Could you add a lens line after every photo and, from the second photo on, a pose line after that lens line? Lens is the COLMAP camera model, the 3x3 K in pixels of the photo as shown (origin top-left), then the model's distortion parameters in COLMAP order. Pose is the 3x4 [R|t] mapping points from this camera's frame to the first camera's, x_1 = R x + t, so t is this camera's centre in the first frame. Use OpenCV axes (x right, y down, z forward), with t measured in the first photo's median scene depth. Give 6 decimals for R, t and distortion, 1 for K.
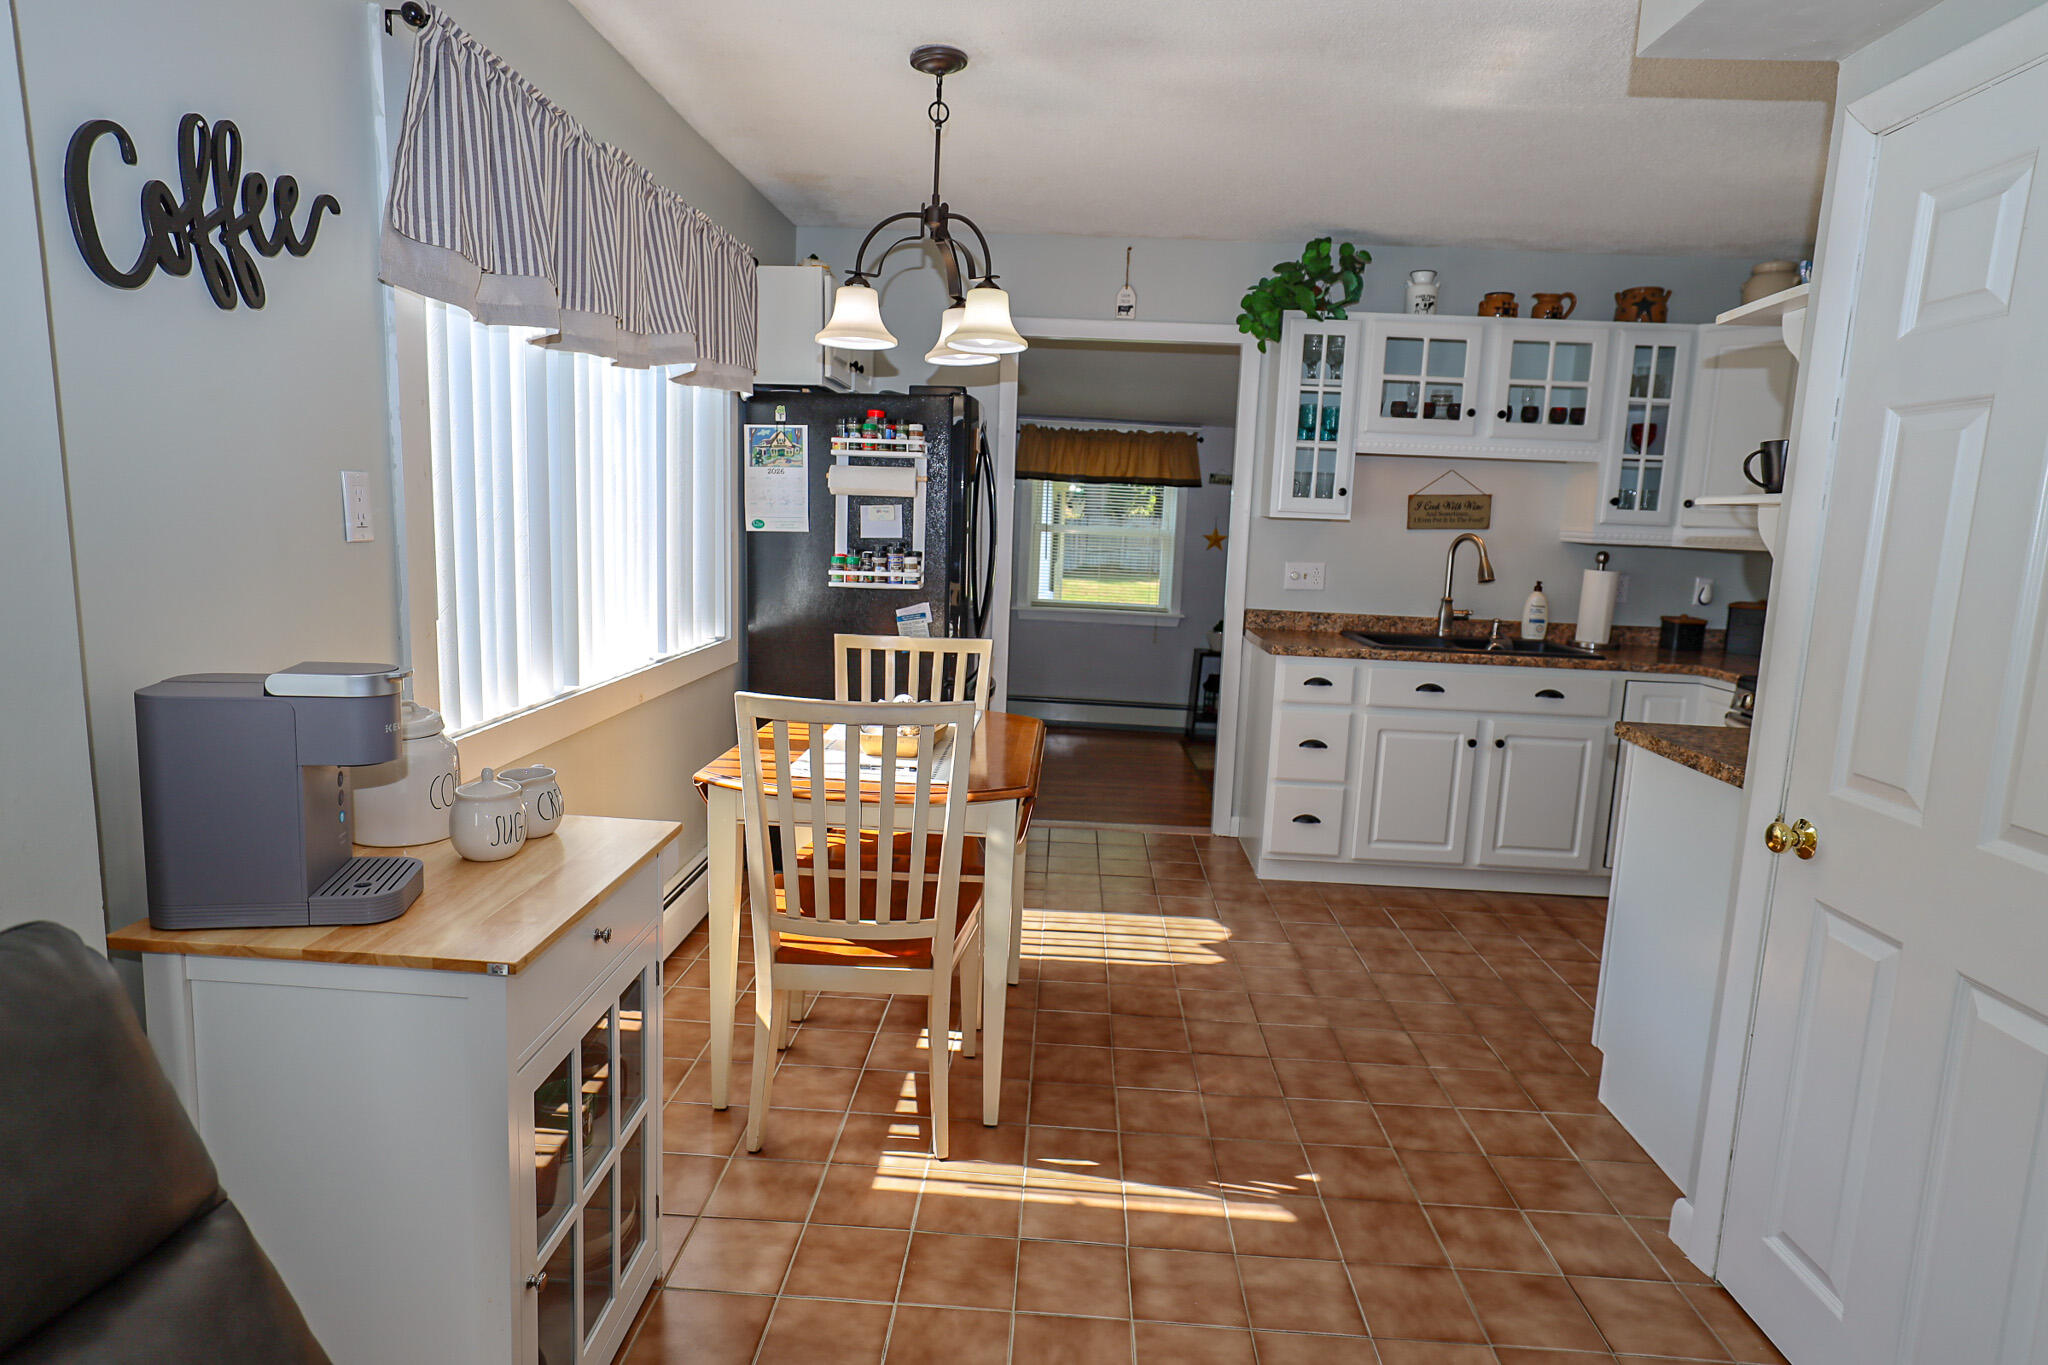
lens RADIAL K [[1157.1, 0, 1023.1], [0, 1157.1, 688.7], [0, 0, 1]] dist [-0.001697, -0.000225]
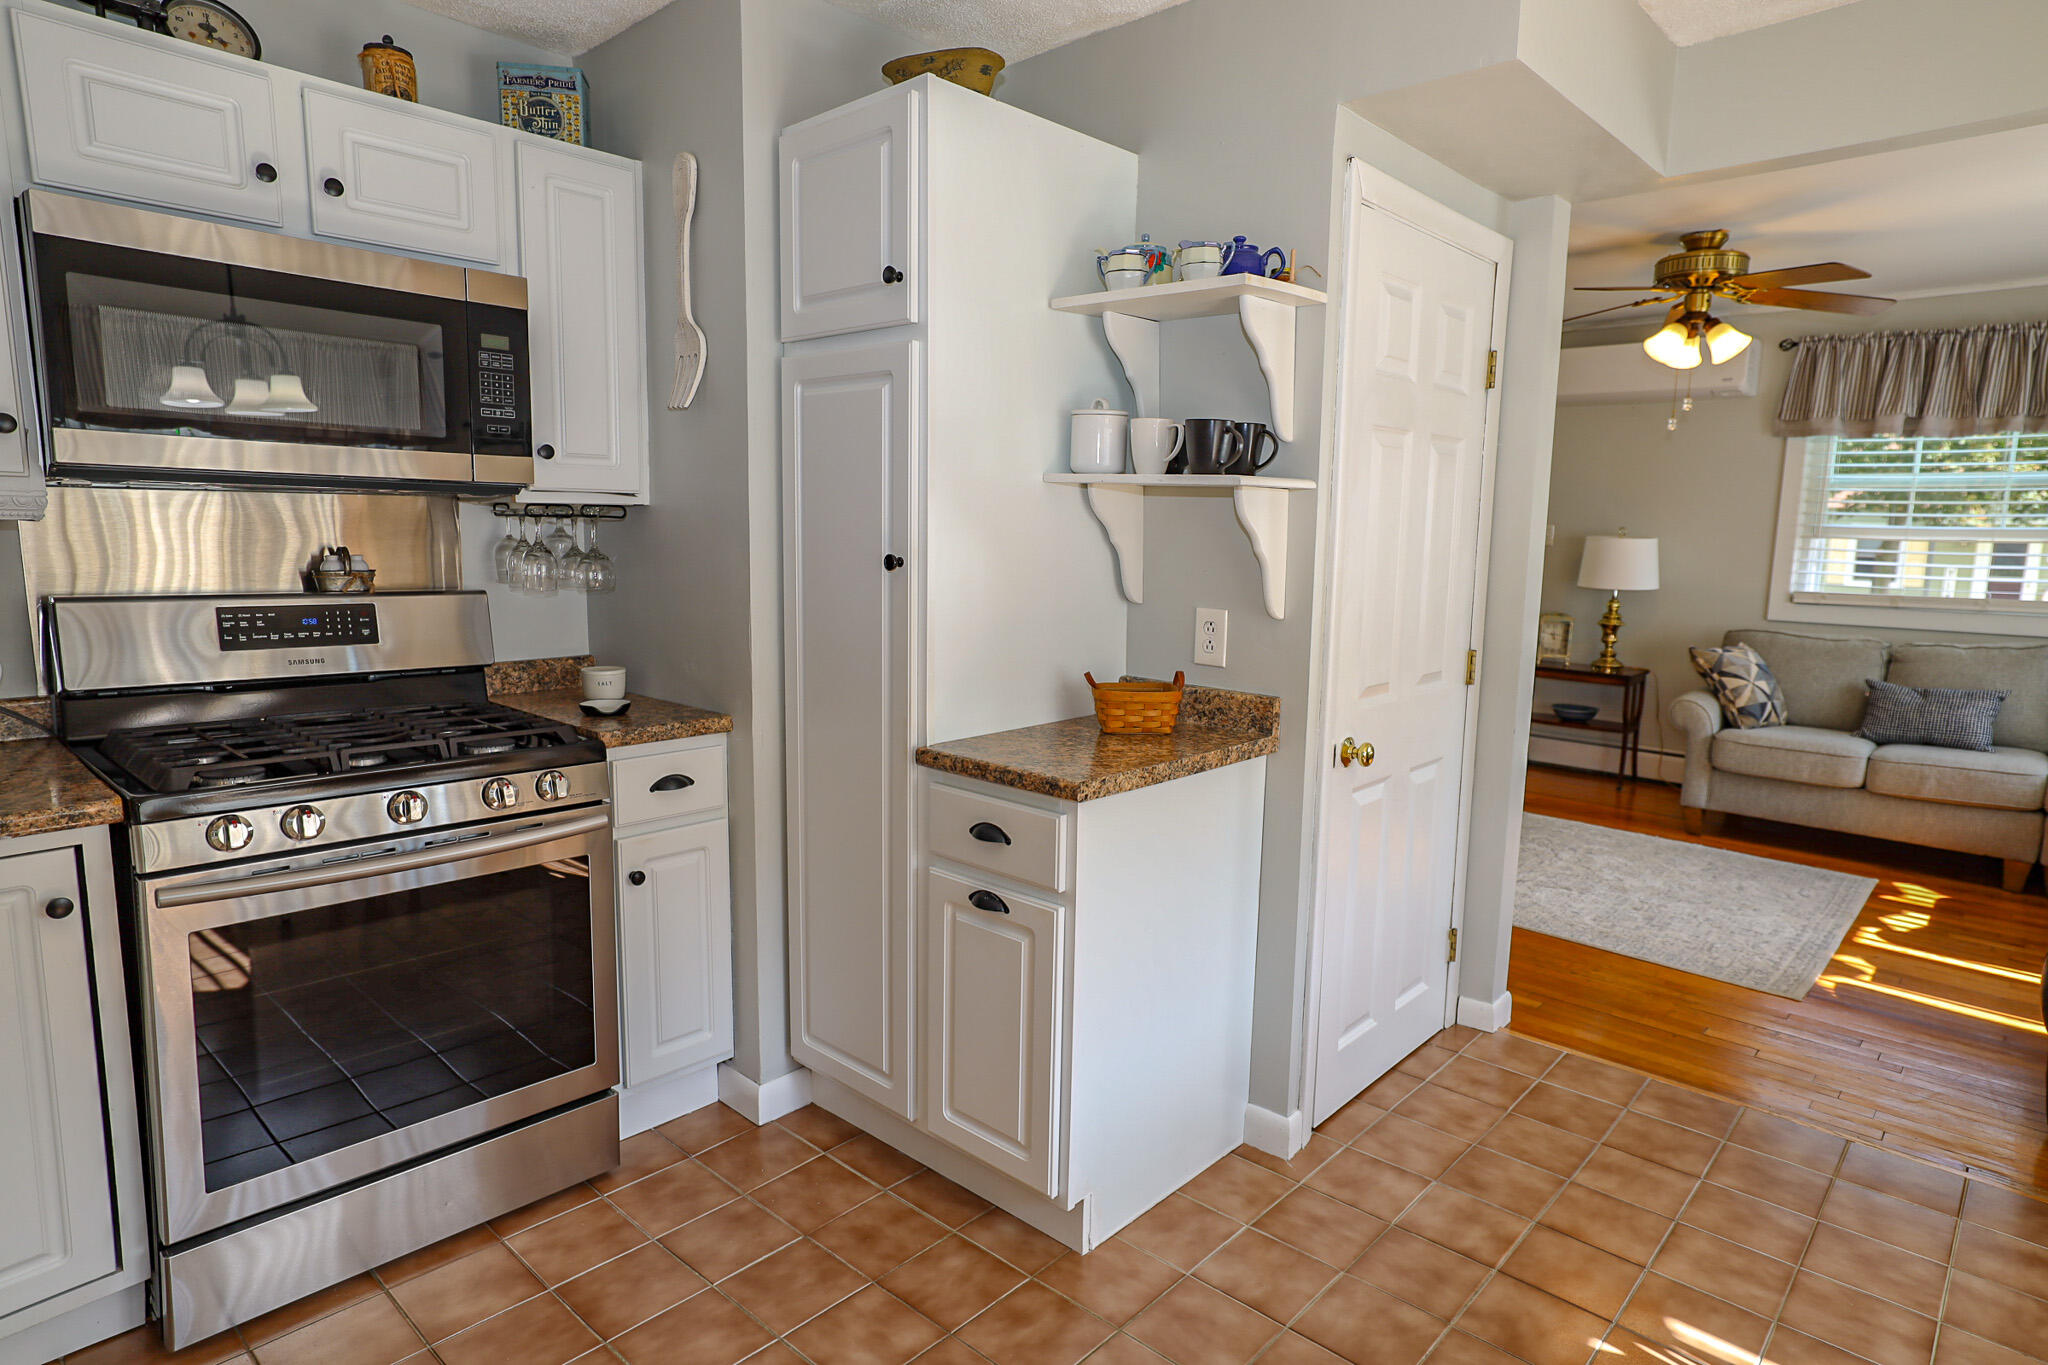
lens RADIAL K [[1152.8, 0, 1033.9], [0, 1152.8, 679.1], [0, 0, 1]] dist [-0.029023, 0.033276]
pose [[-0.763363, -0.143080, 0.629925, 0.070719], [0.049916, 0.959180, 0.278356, -0.158353], [-0.644038, 0.243930, -0.725060, 1.046209]]
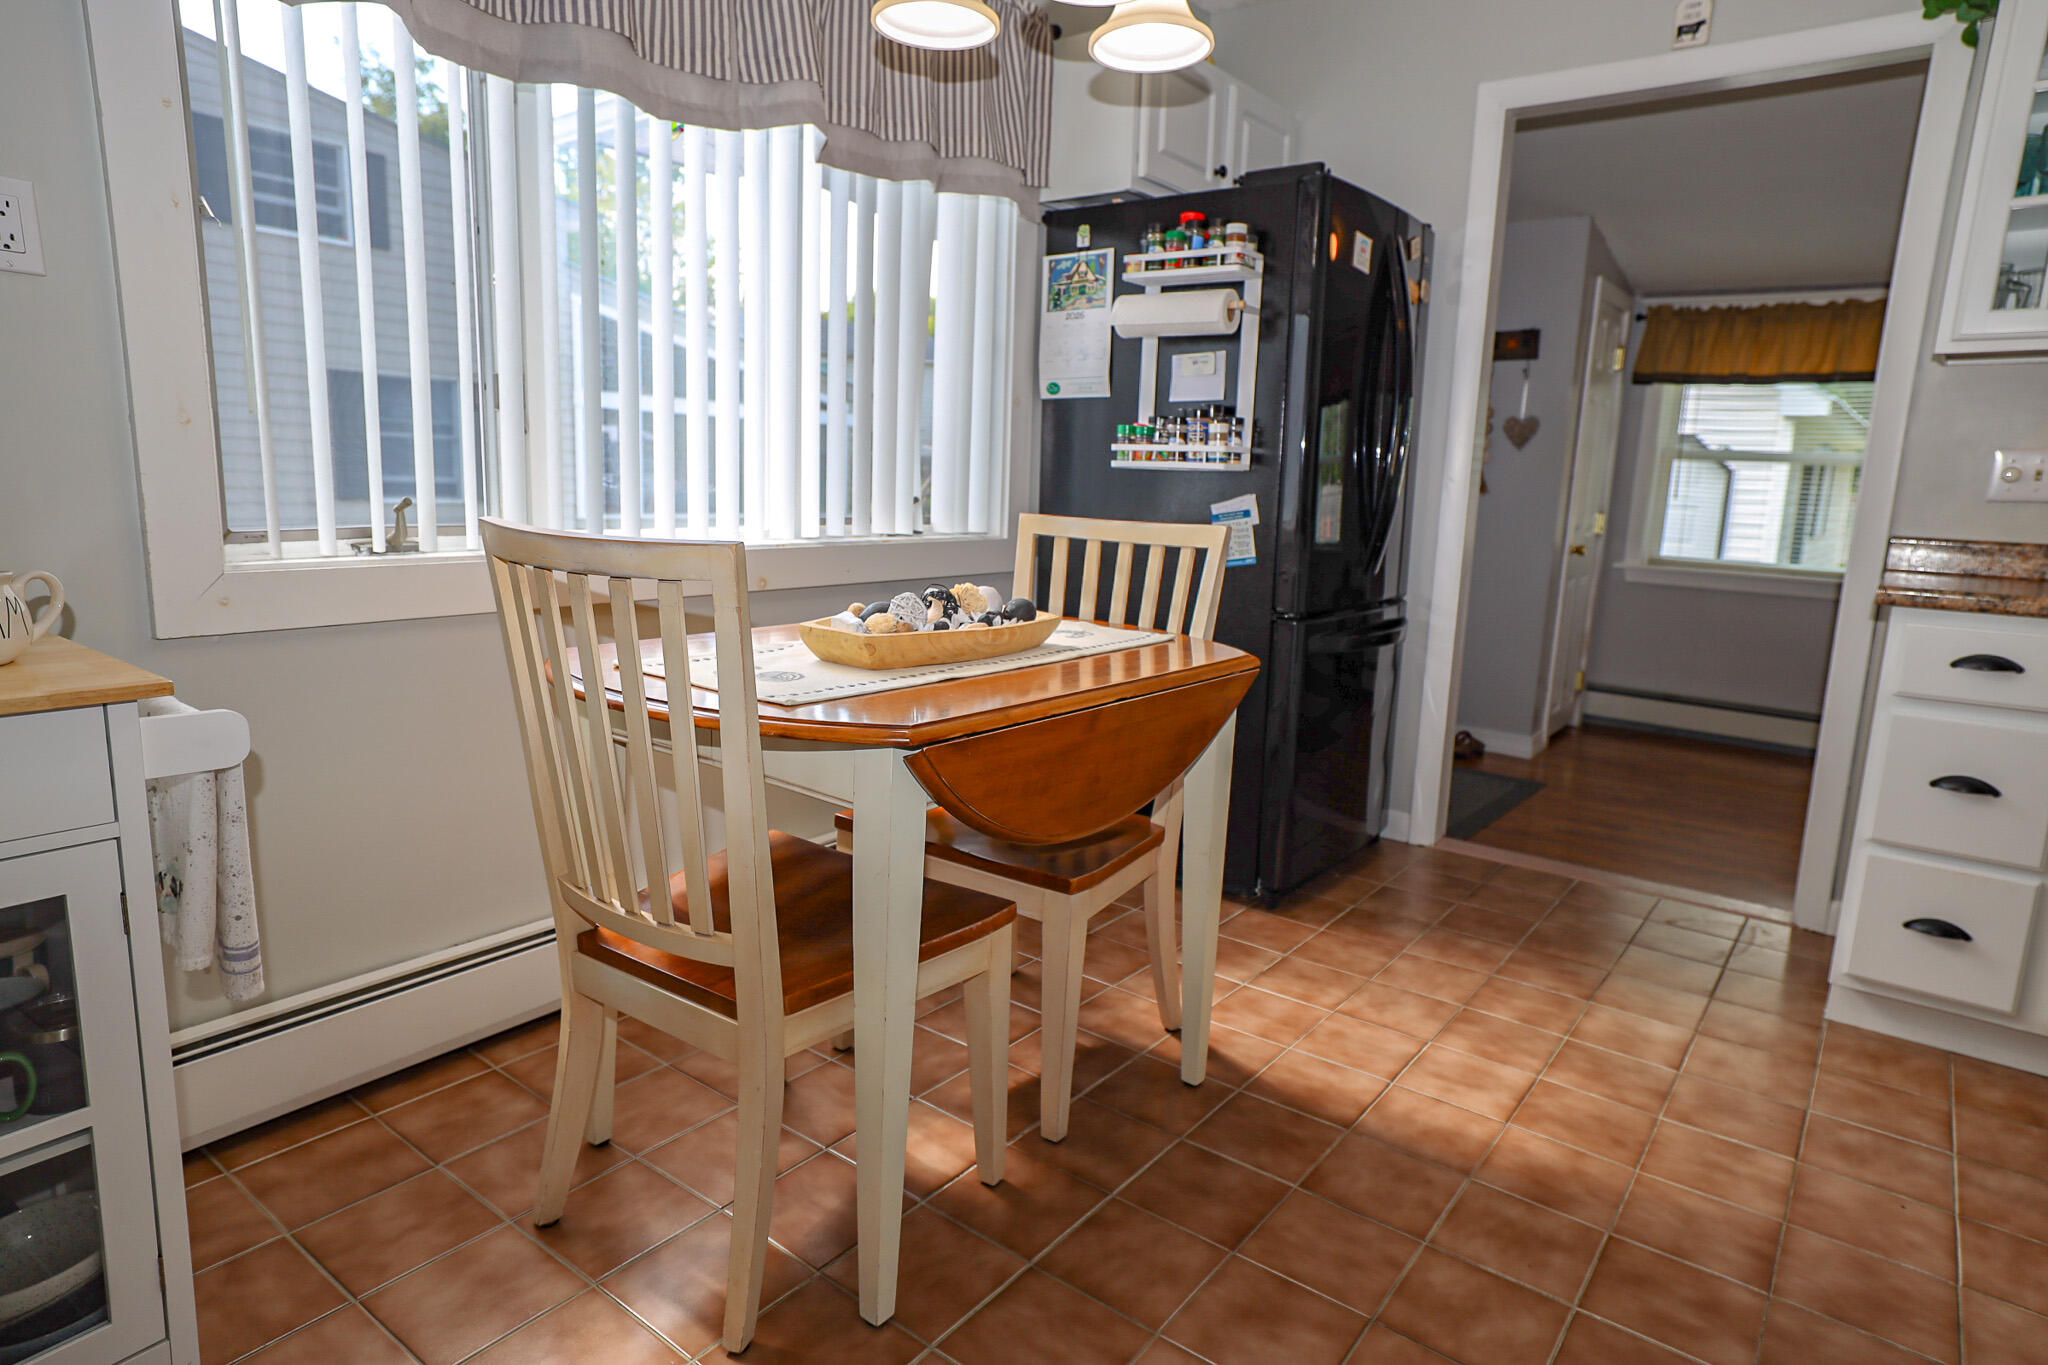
lens RADIAL K [[1179.6, 0, 1013.2], [0, 1179.6, 676.5], [0, 0, 1]] dist [-0.000406, 0.000617]
pose [[0.818603, 0.094353, -0.566557, 0.209388], [-0.094840, 0.995079, 0.028687, 0.026654], [0.566476, 0.030249, 0.823523, 0.356215]]
